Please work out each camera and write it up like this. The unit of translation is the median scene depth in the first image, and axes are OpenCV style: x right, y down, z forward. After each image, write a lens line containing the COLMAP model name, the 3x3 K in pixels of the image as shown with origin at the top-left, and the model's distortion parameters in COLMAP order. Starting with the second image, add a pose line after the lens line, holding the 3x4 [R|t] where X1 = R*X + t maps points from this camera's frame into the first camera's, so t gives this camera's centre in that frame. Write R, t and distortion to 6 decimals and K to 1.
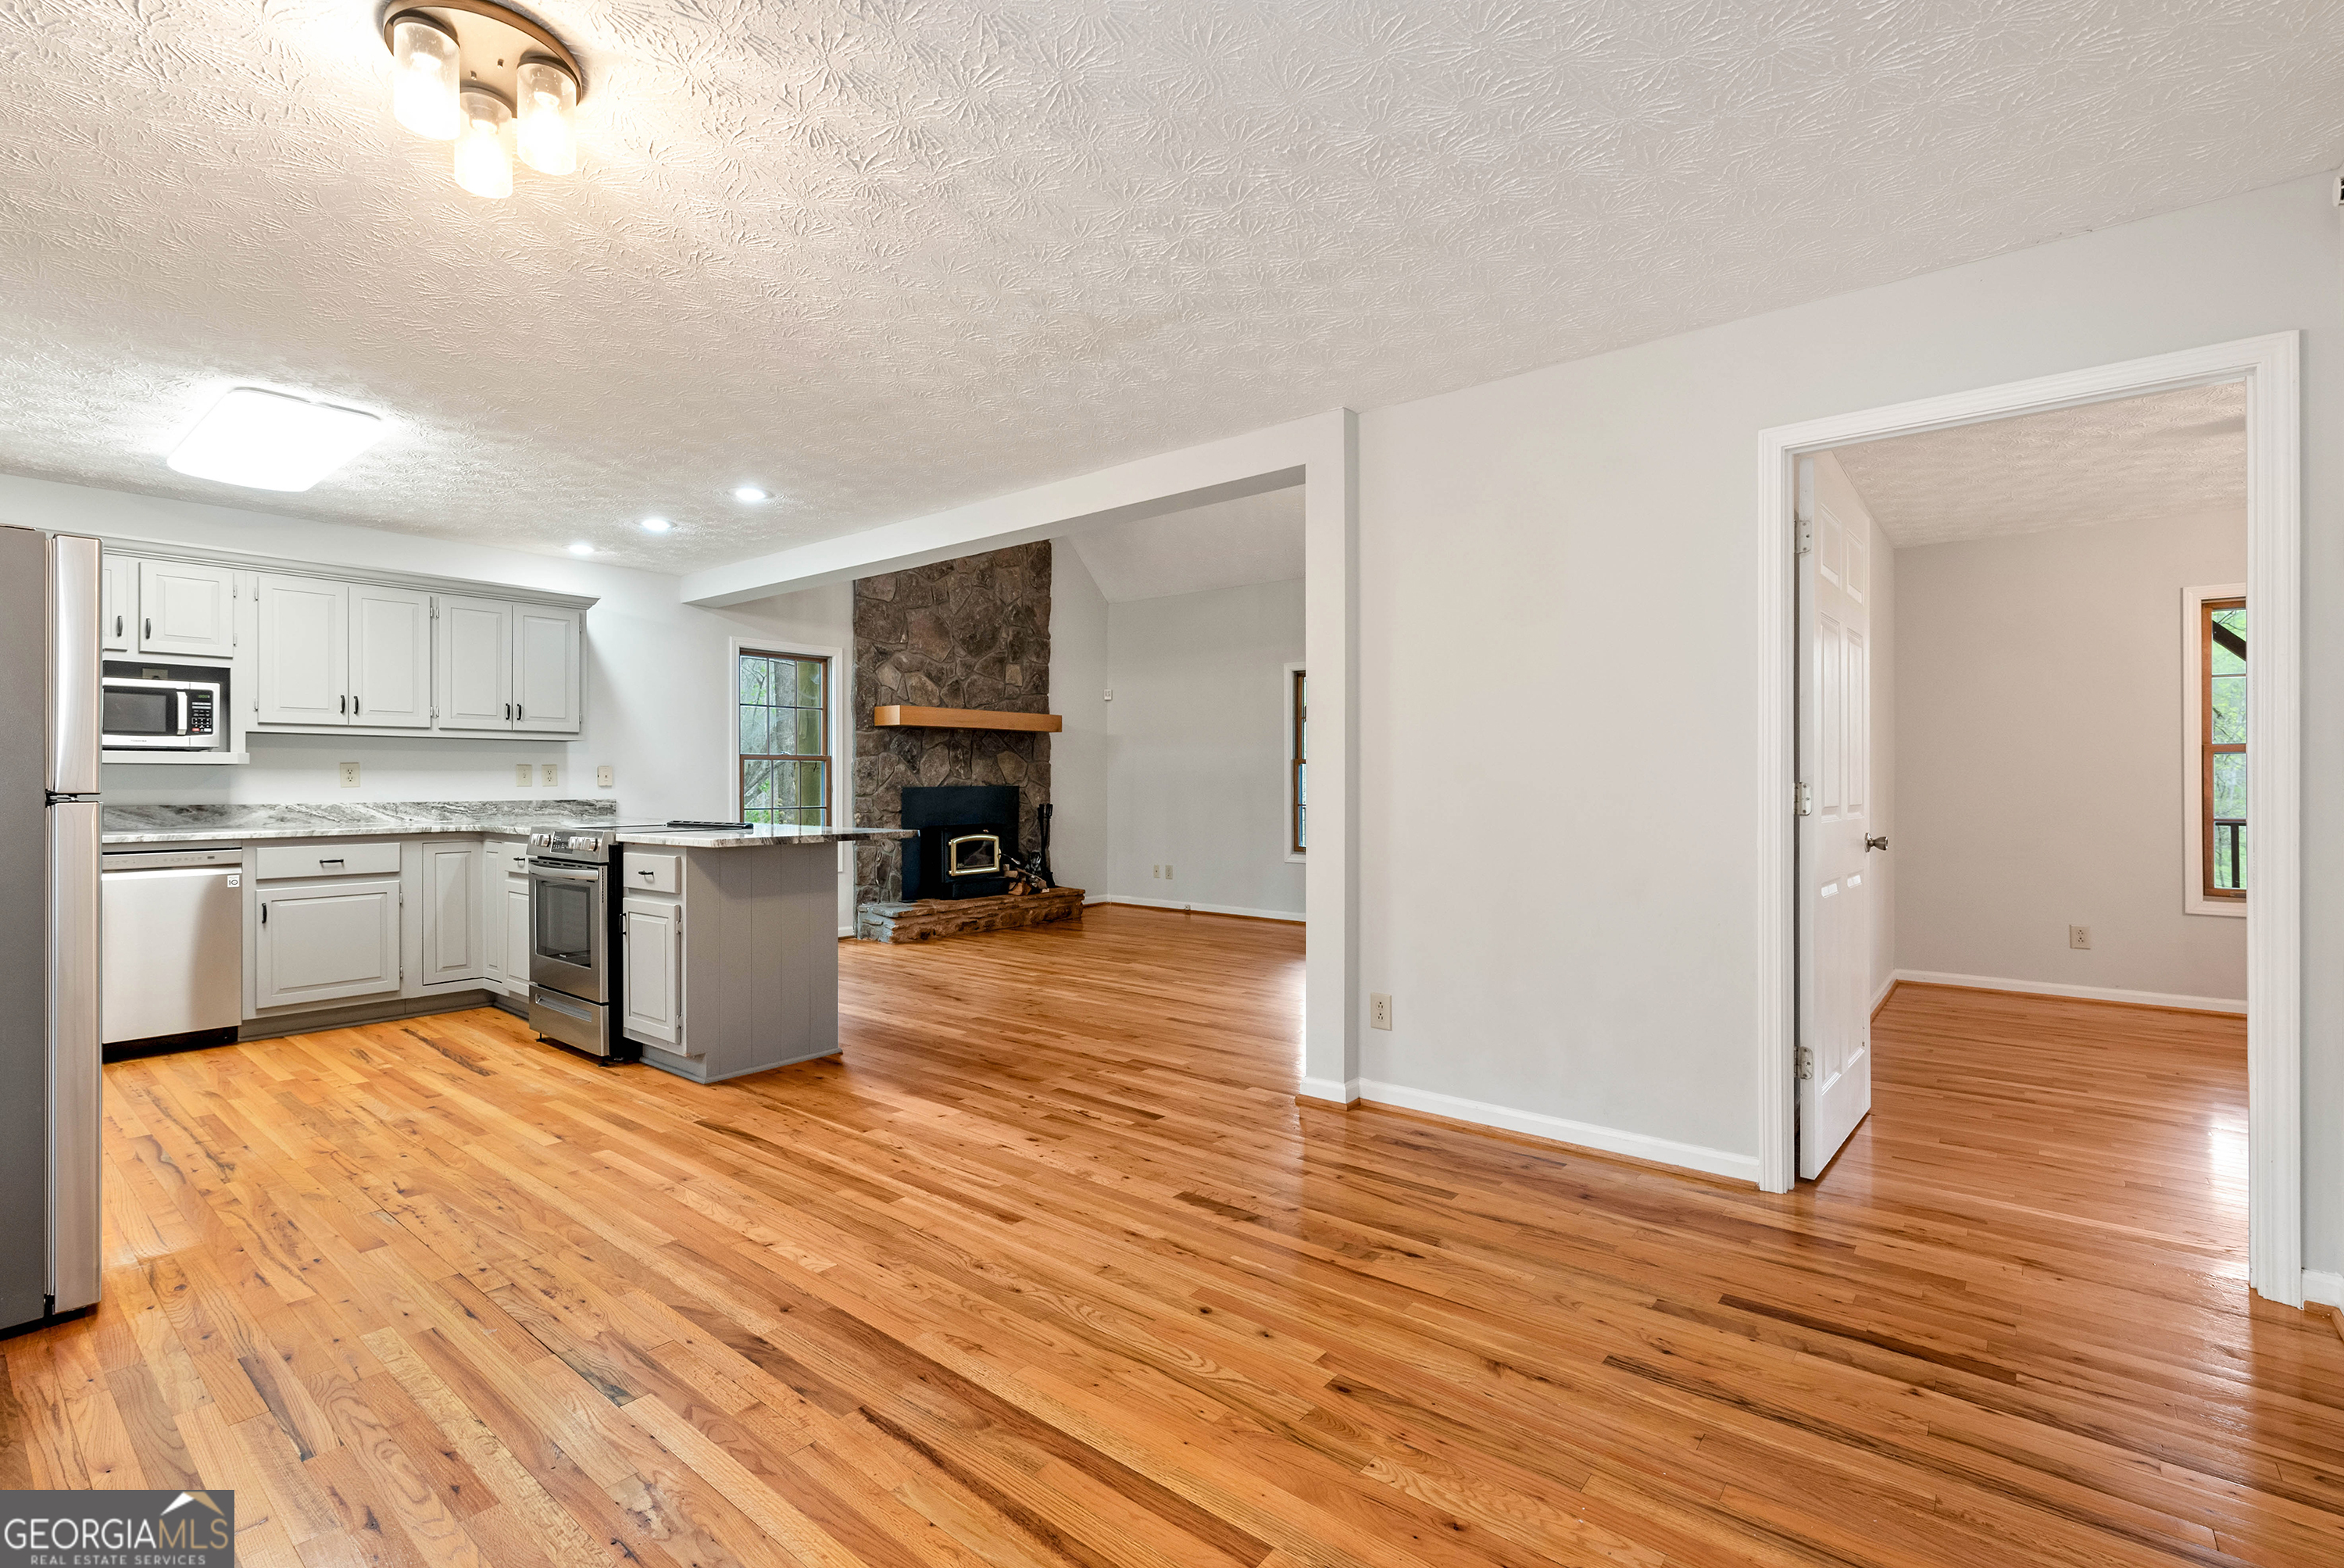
lens RADIAL K [[1053.6, 0, 1176.2], [0, 1053.6, 782.5], [0, 0, 1]] dist [-0.001810, -0.000642]
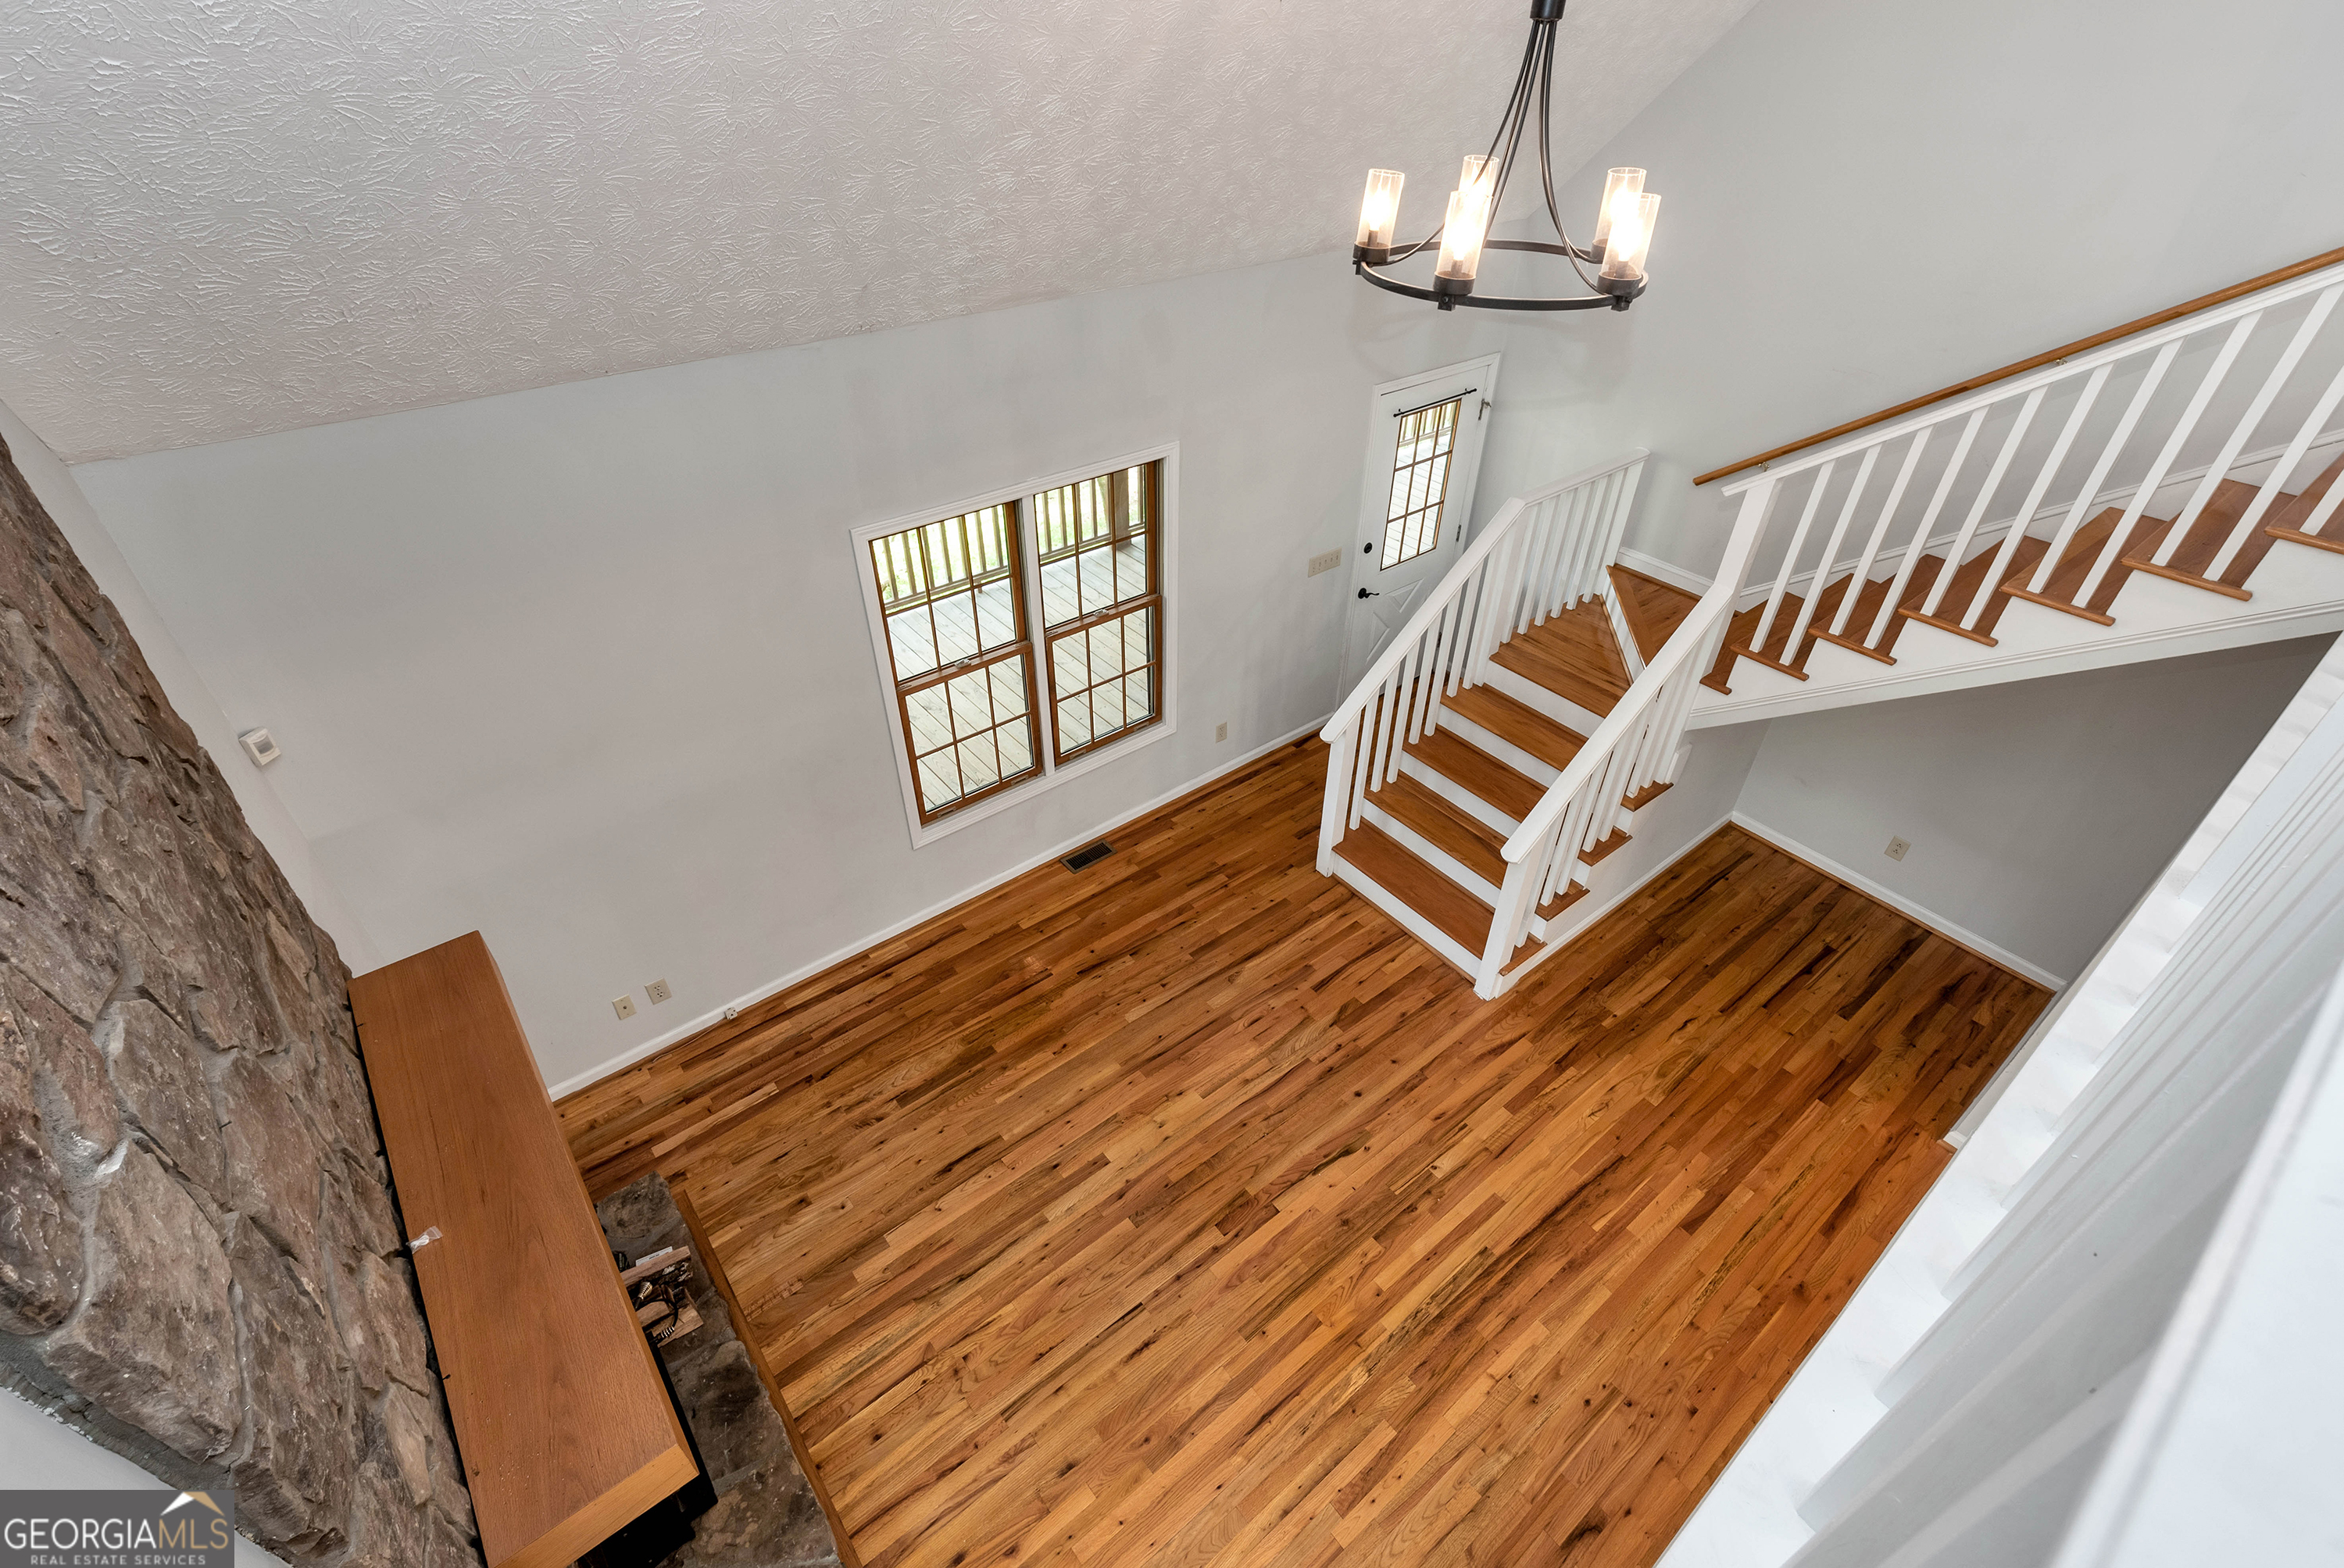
lens RADIAL K [[1047.2, 0, 1176.1], [0, 1047.2, 794.8], [0, 0, 1]] dist [0.000597, -0.000103]
pose [[0.211388, -0.601323, 0.770536, -0.445602], [-0.006773, 0.787431, 0.616365, -0.462547], [-0.977379, -0.135511, 0.162381, 1.147626]]
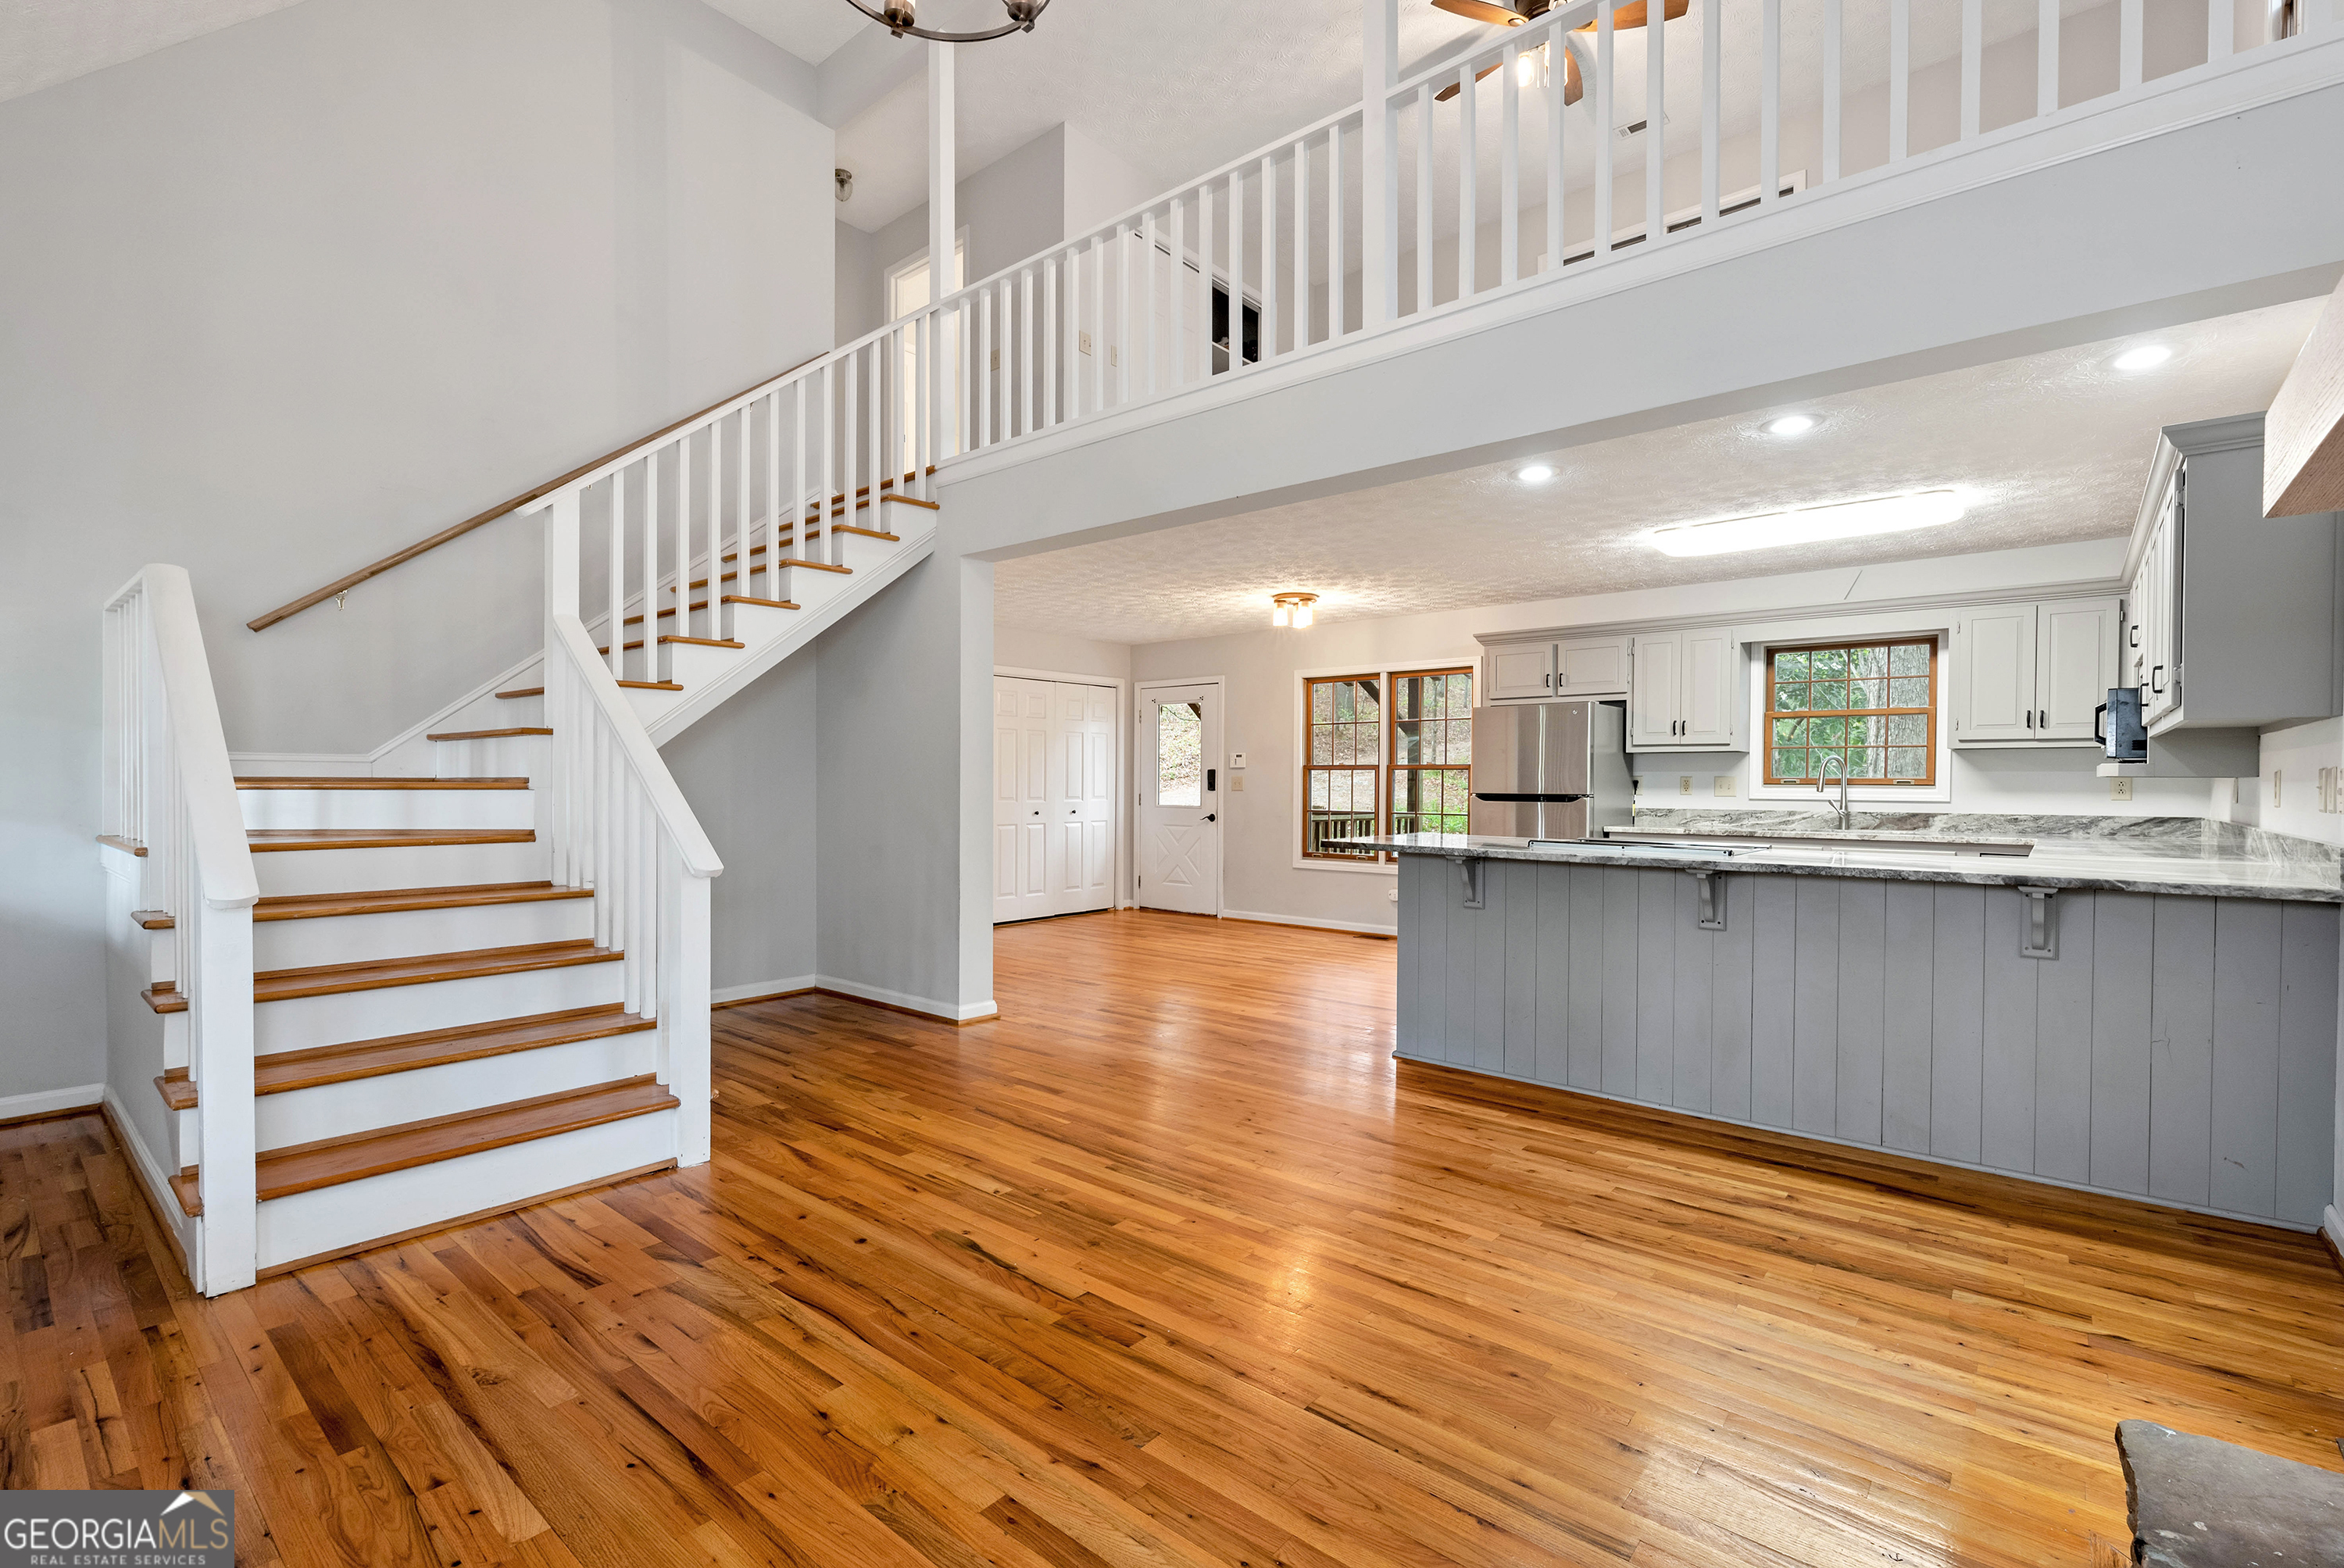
lens RADIAL K [[1047.2, 0, 1176.1], [0, 1047.2, 794.8], [0, 0, 1]] dist [0.000597, -0.000103]
pose [[-0.999829, -0.003963, 0.018041, -0.095424], [-0.003680, 0.999870, 0.015701, -0.010696], [-0.018101, 0.015632, -0.999714, 1.579513]]
